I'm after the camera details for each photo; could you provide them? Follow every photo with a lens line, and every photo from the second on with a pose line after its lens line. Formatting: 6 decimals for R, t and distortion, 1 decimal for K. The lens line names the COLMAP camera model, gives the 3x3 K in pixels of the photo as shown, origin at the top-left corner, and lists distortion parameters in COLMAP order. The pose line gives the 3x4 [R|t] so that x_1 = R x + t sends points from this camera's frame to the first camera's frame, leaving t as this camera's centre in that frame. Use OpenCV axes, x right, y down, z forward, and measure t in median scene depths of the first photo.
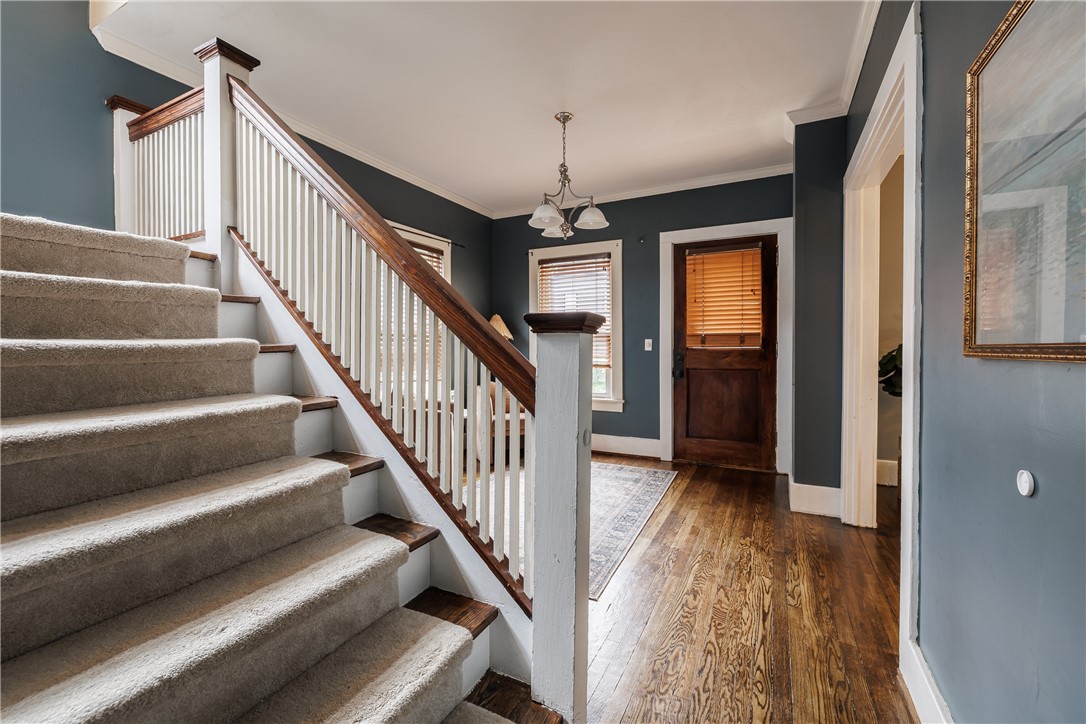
lens RADIAL K [[451.7, 0, 539.0], [0, 451.7, 355.2], [0, 0, 1]] dist [-0.002716, 0.000291]
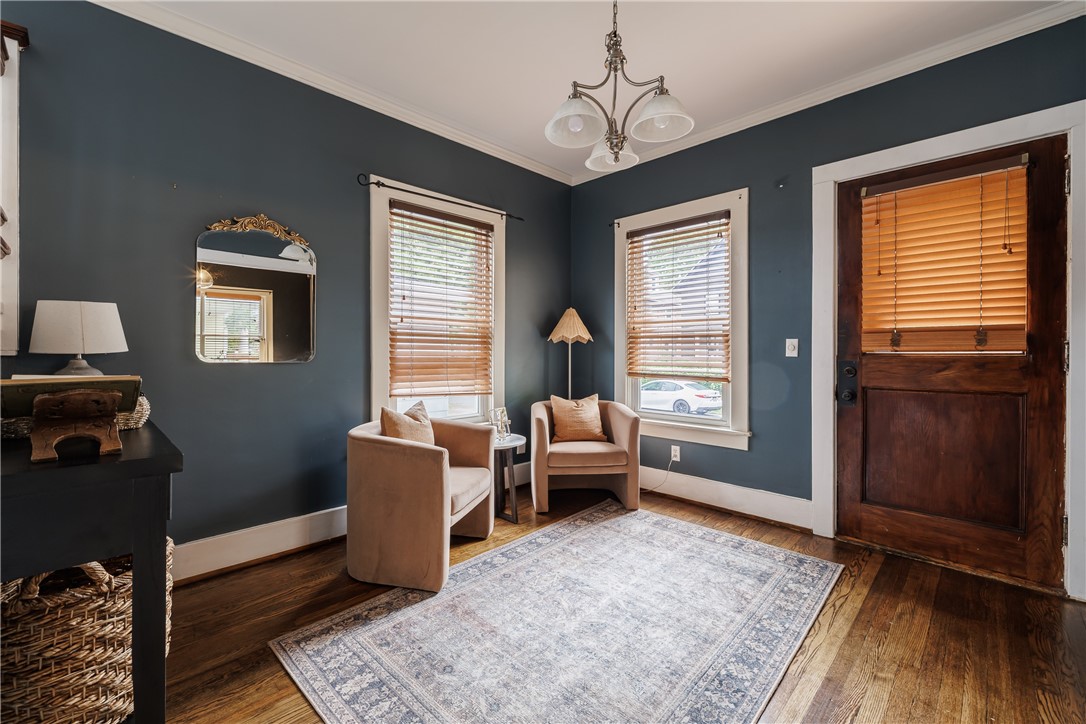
lens RADIAL K [[451.7, 0, 538.9], [0, 451.7, 354.7], [0, 0, 1]] dist [-0.002716, 0.000291]
pose [[0.953608, 0.005688, -0.300996, 0.101402], [-0.008876, 0.999918, -0.009227, -0.004322], [0.300919, 0.011471, 0.953581, 0.311150]]
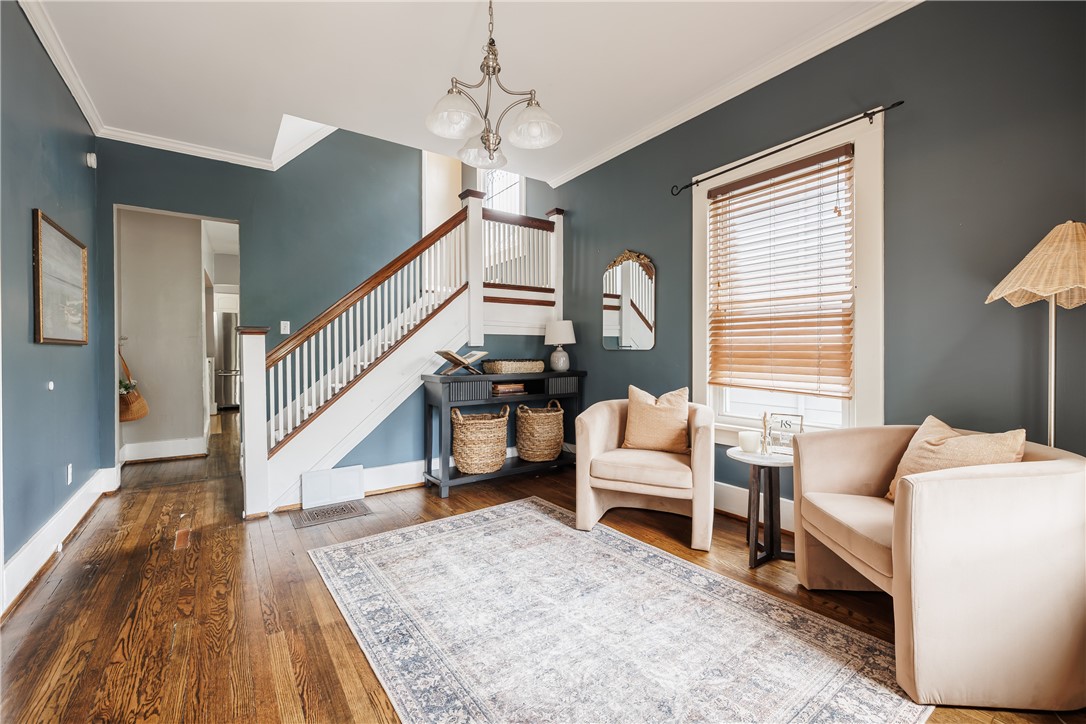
lens RADIAL K [[451.7, 0, 536.7], [0, 451.7, 358.4], [0, 0, 1]] dist [-0.002716, 0.000291]
pose [[-0.457135, 0.017720, -0.889221, 0.427443], [-0.008847, 0.999661, 0.024469, 0.001014], [0.889353, 0.019053, -0.456824, 0.985154]]
